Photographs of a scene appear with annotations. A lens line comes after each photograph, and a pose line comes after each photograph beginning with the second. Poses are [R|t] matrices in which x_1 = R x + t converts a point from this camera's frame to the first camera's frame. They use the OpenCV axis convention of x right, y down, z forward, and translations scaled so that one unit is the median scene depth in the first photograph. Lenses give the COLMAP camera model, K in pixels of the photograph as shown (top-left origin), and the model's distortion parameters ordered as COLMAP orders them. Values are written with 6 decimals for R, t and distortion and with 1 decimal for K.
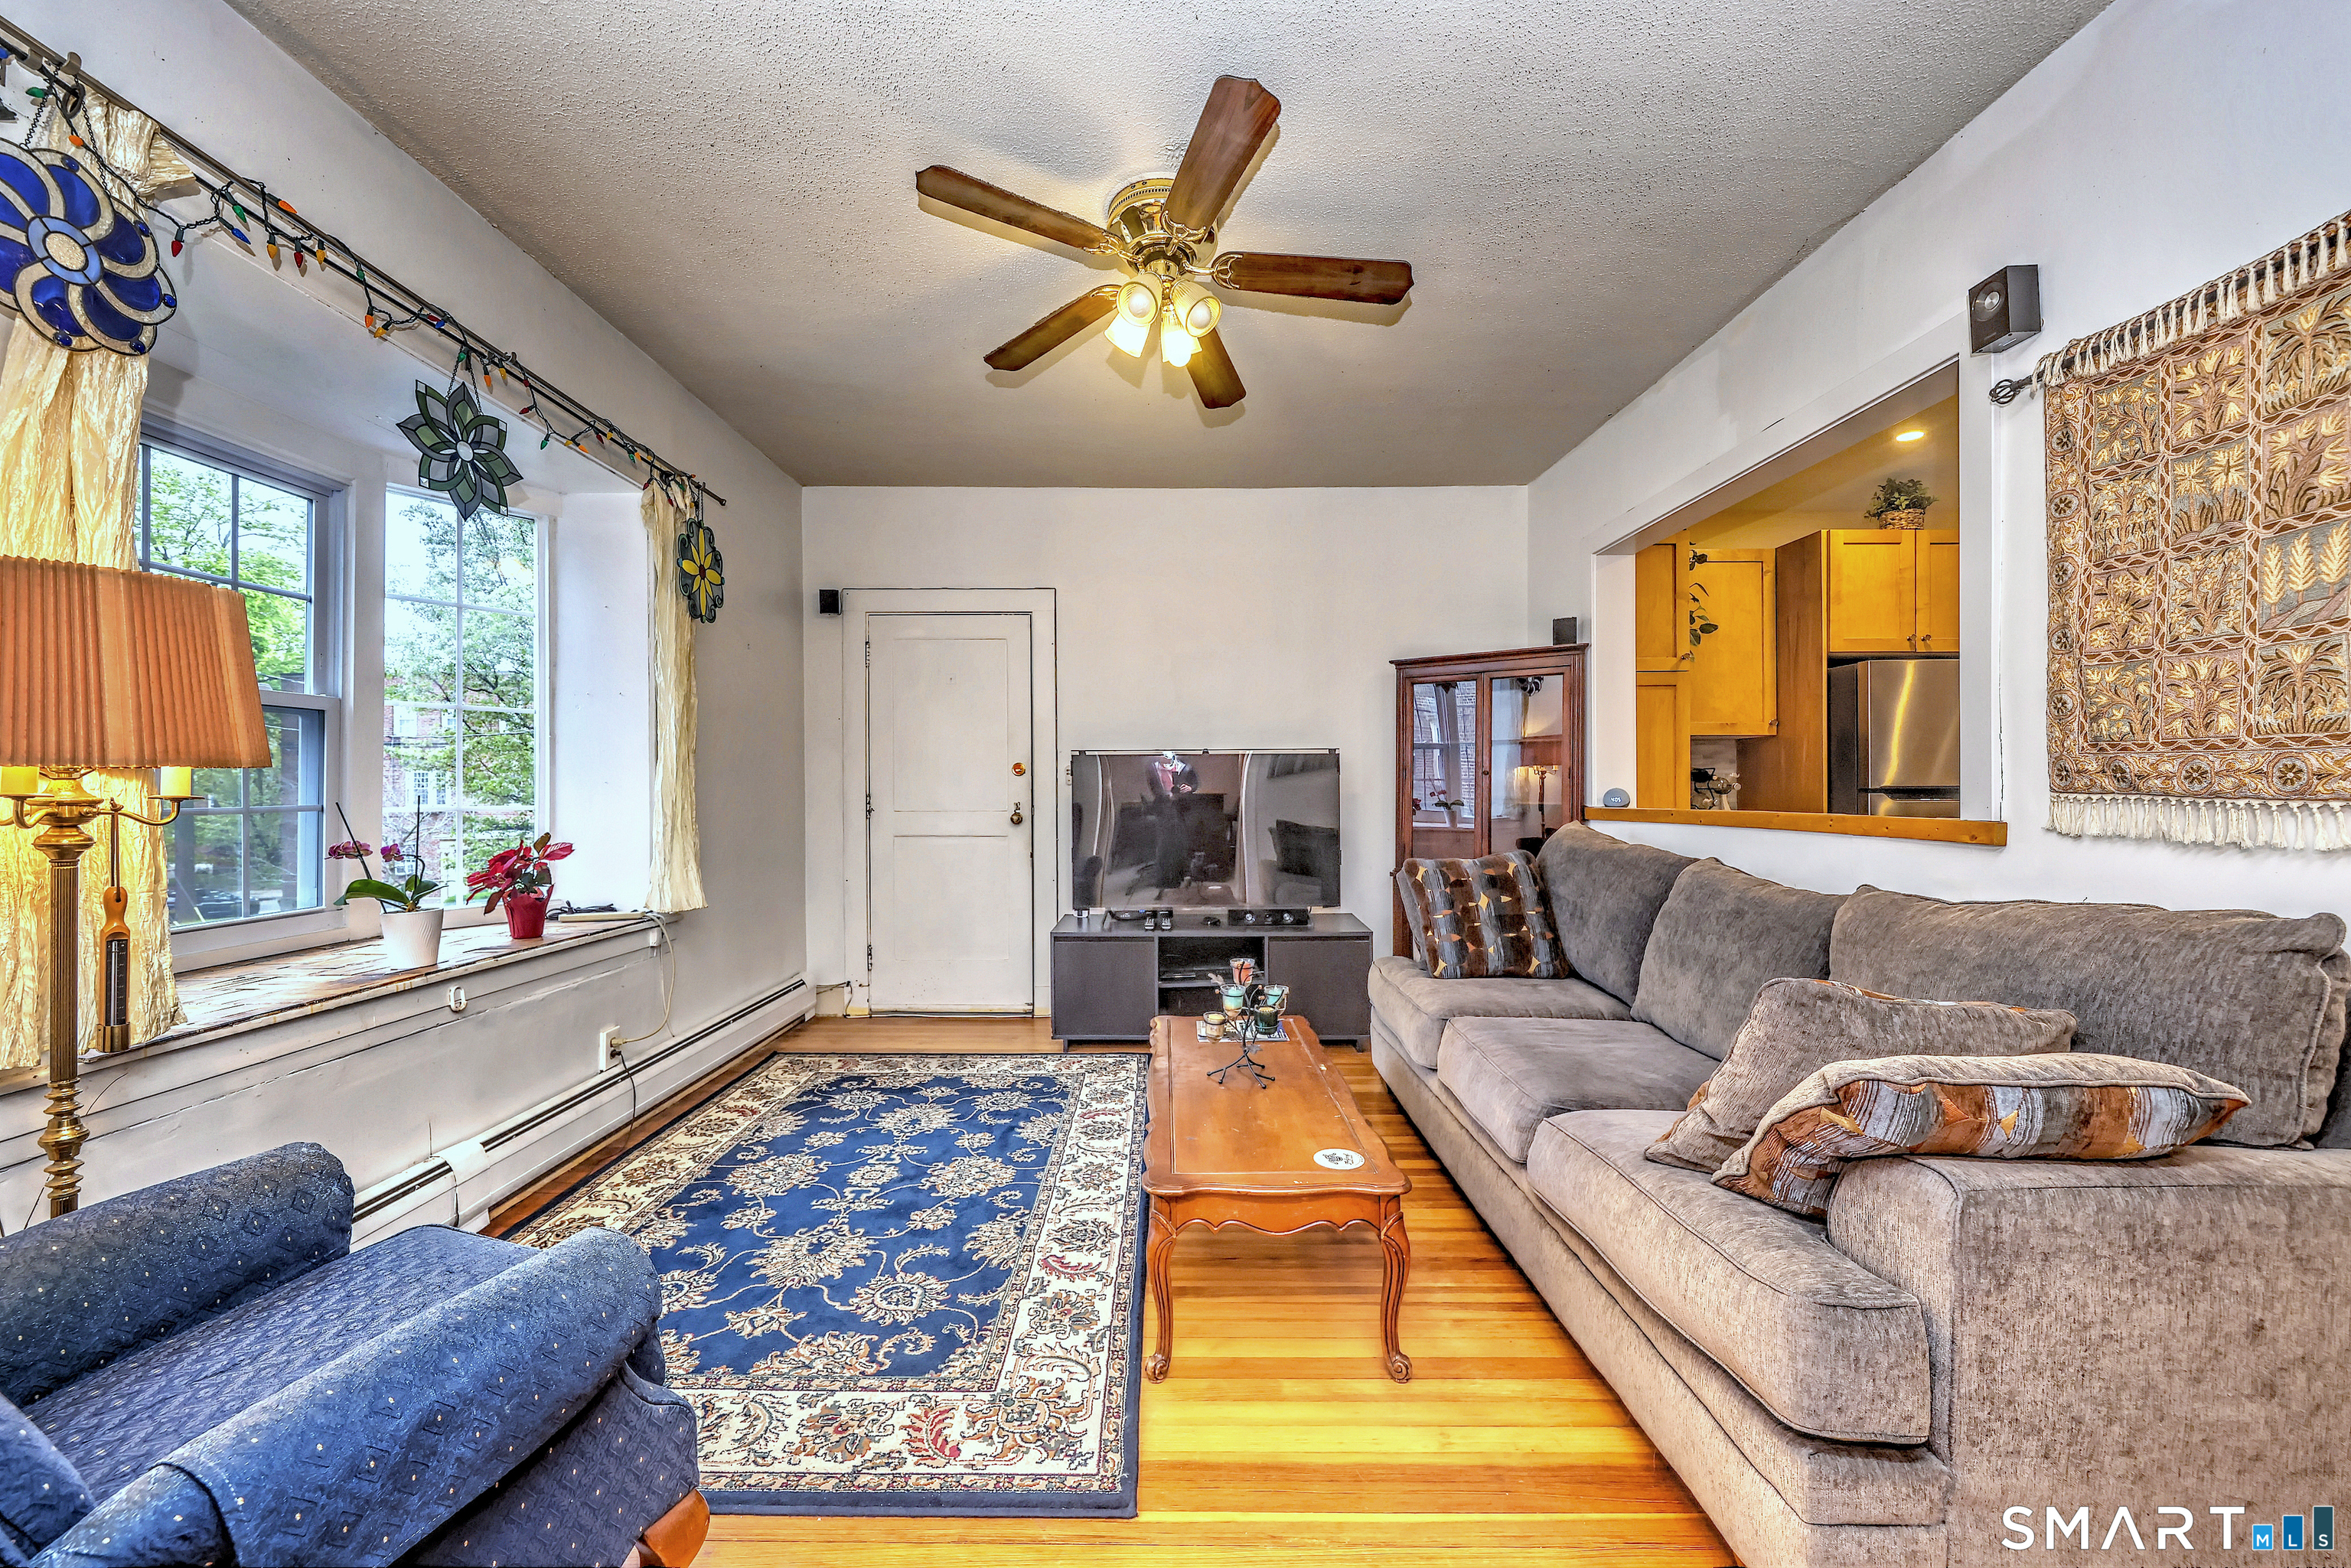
lens RADIAL K [[881.9, 0, 1169.3], [0, 881.9, 791.8], [0, 0, 1]] dist [0.008516, -0.005098]
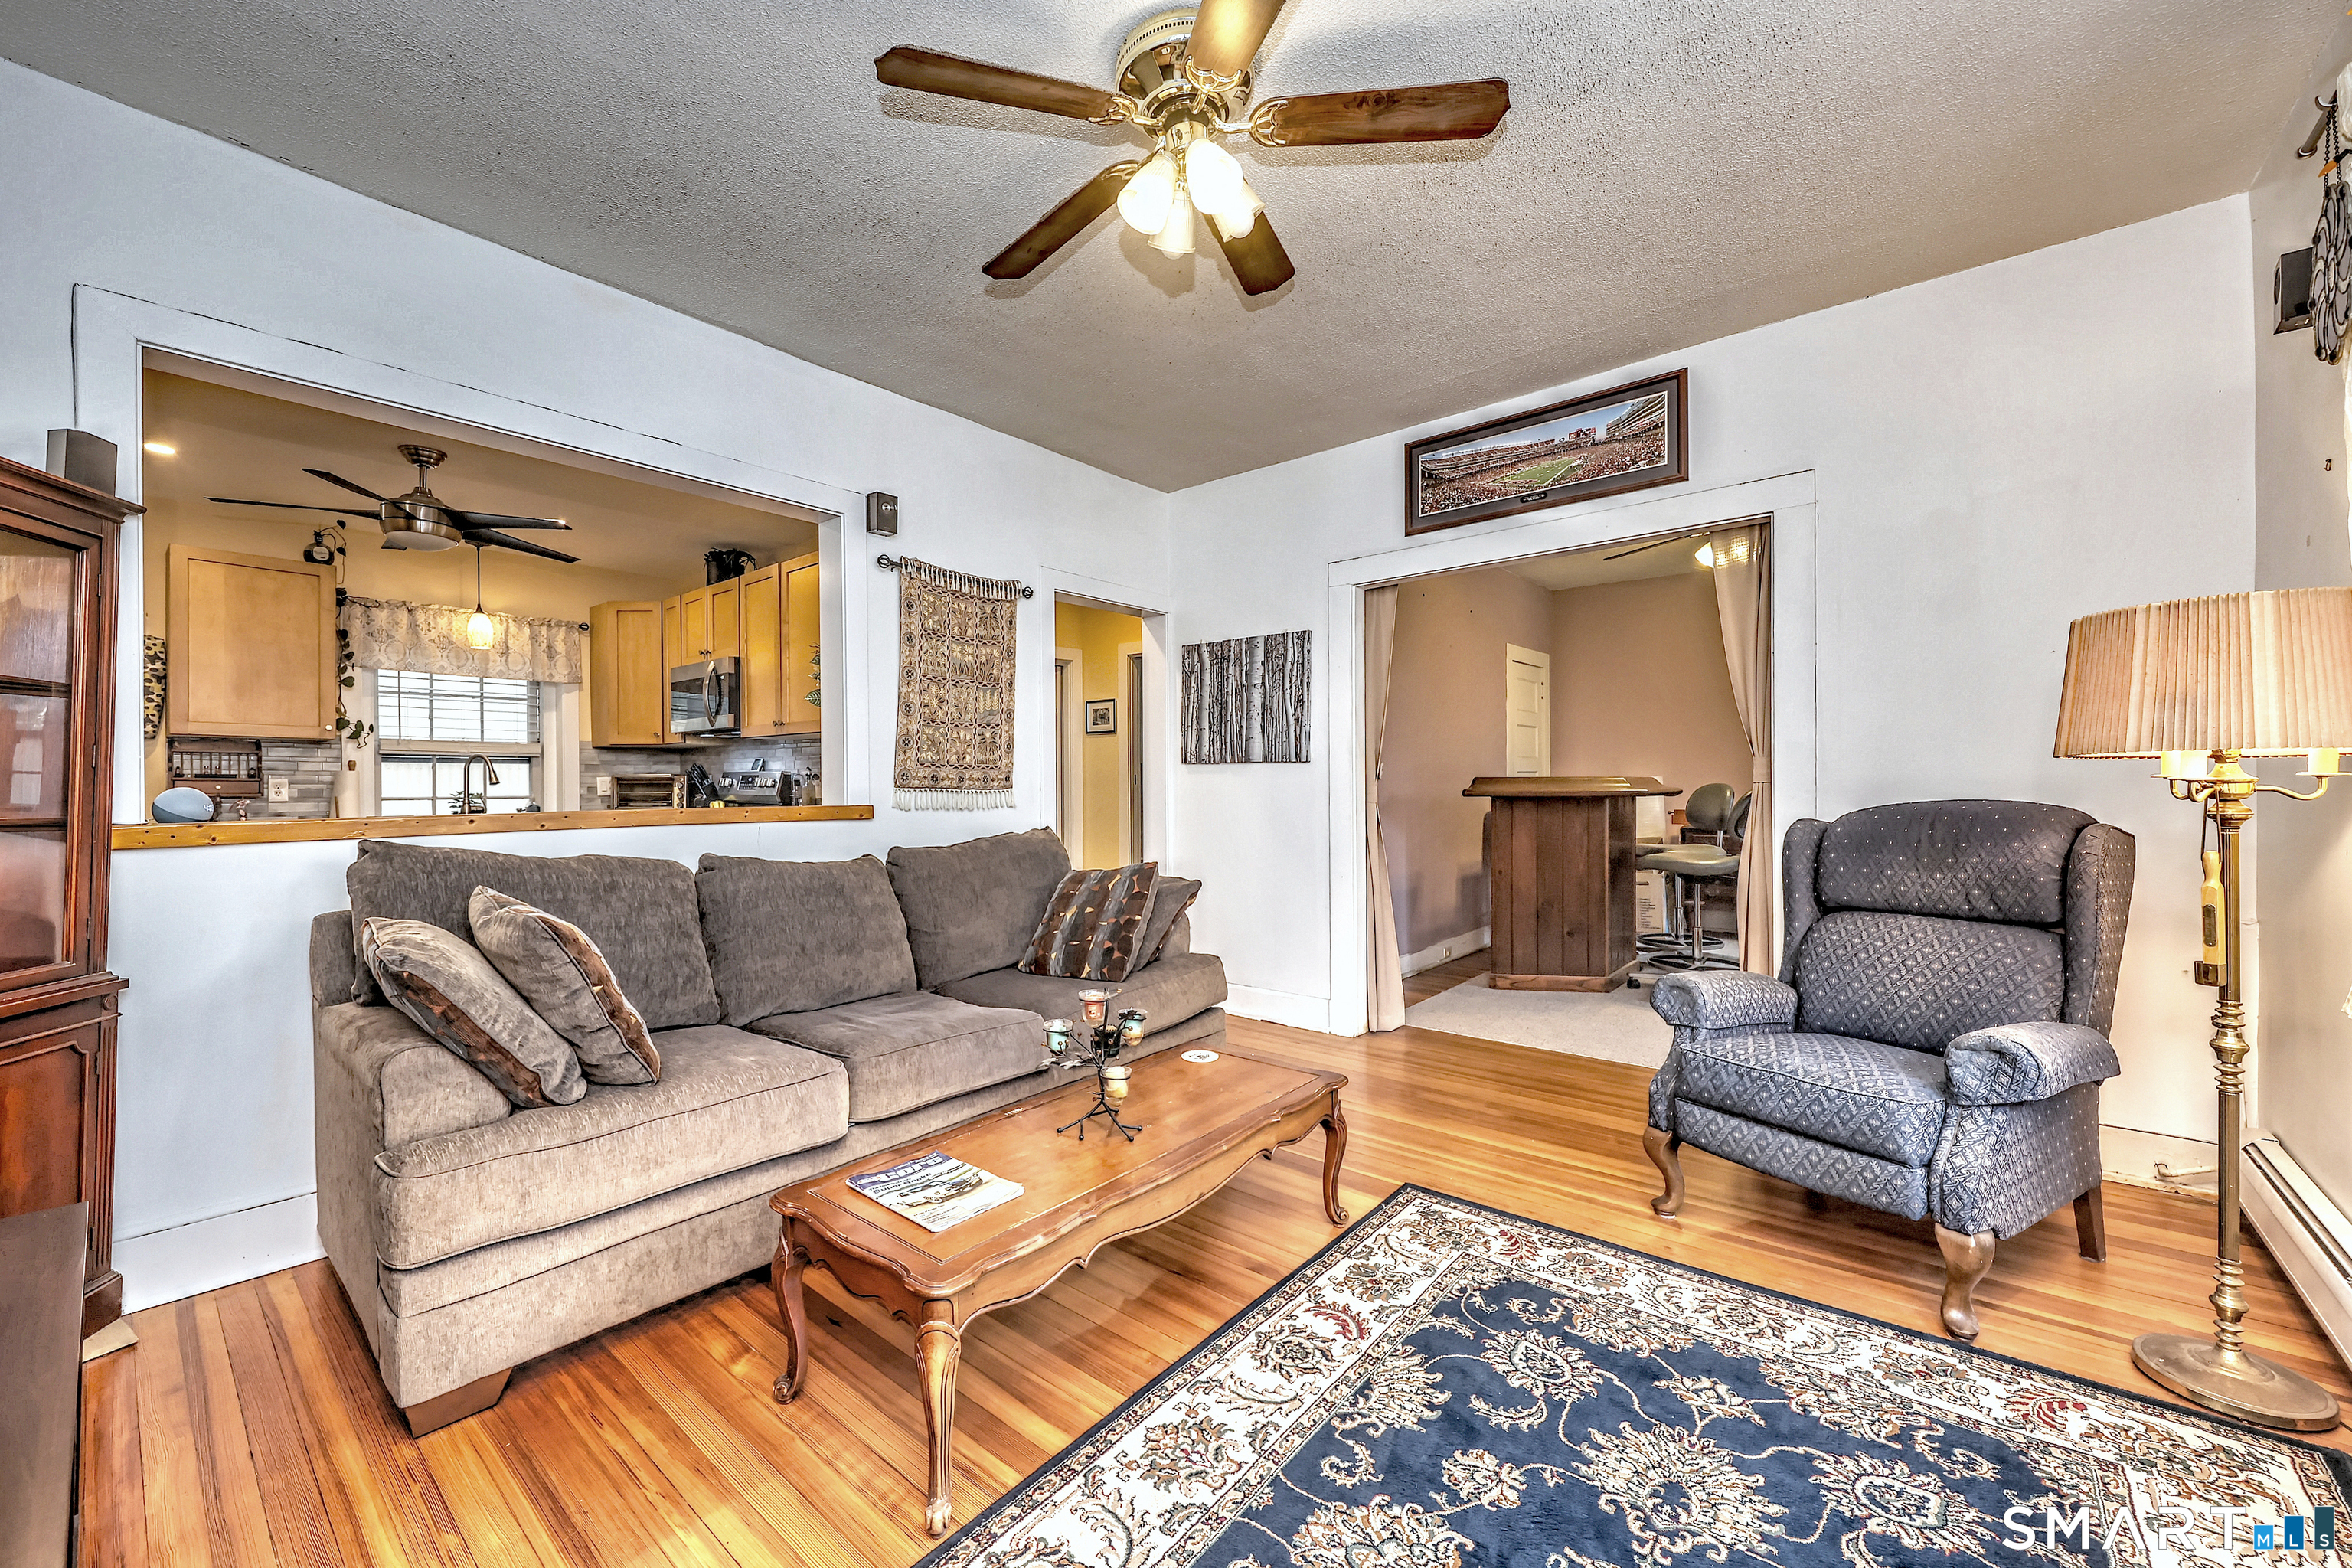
lens RADIAL K [[918.0, 0, 1141.5], [0, 918.0, 785.4], [0, 0, 1]] dist [0.008842, -0.004646]
pose [[-0.754125, 0.008060, 0.656682, -0.429519], [0.010353, 0.999946, -0.000384, 0.001355], [-0.656650, 0.006509, -0.754168, 1.366764]]
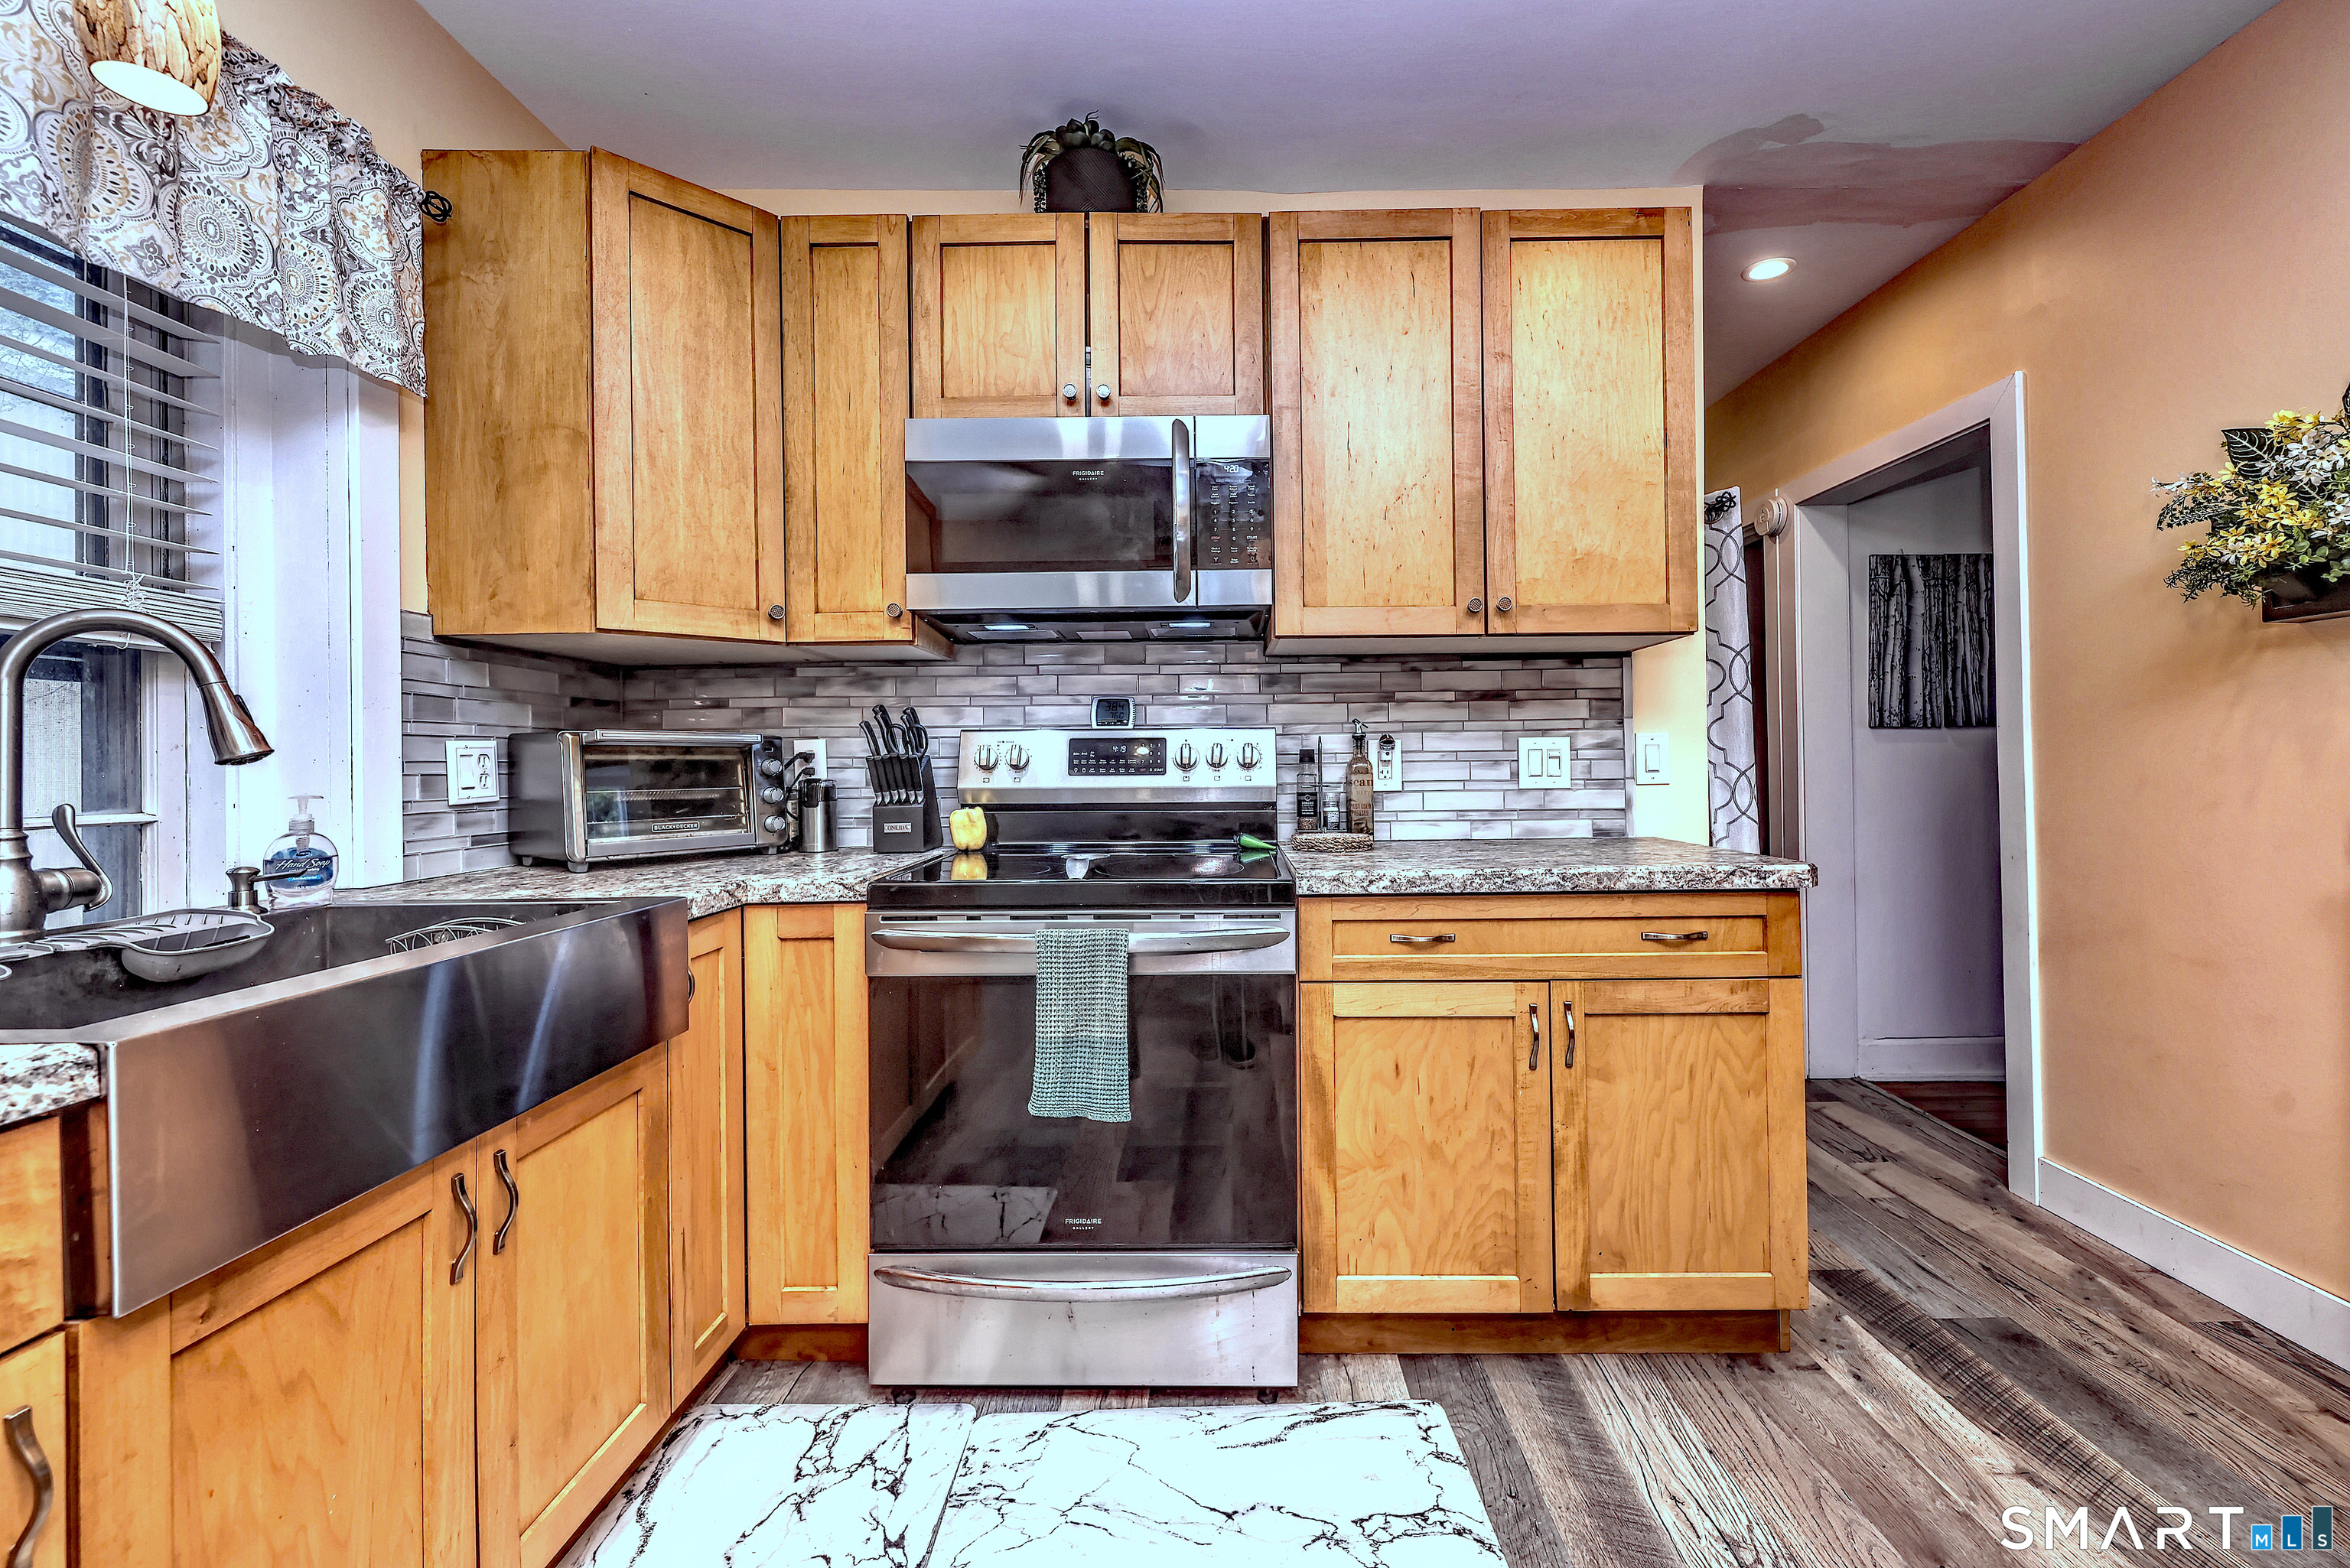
lens RADIAL K [[917.2, 0, 1202.3], [0, 917.2, 760.3], [0, 0, 1]] dist [0.008842, -0.004646]
pose [[-0.999855, 0.016937, 0.002028, 1.447120], [0.016930, 0.999851, -0.003436, -0.007176], [-0.002086, -0.003401, -0.999992, 1.204847]]
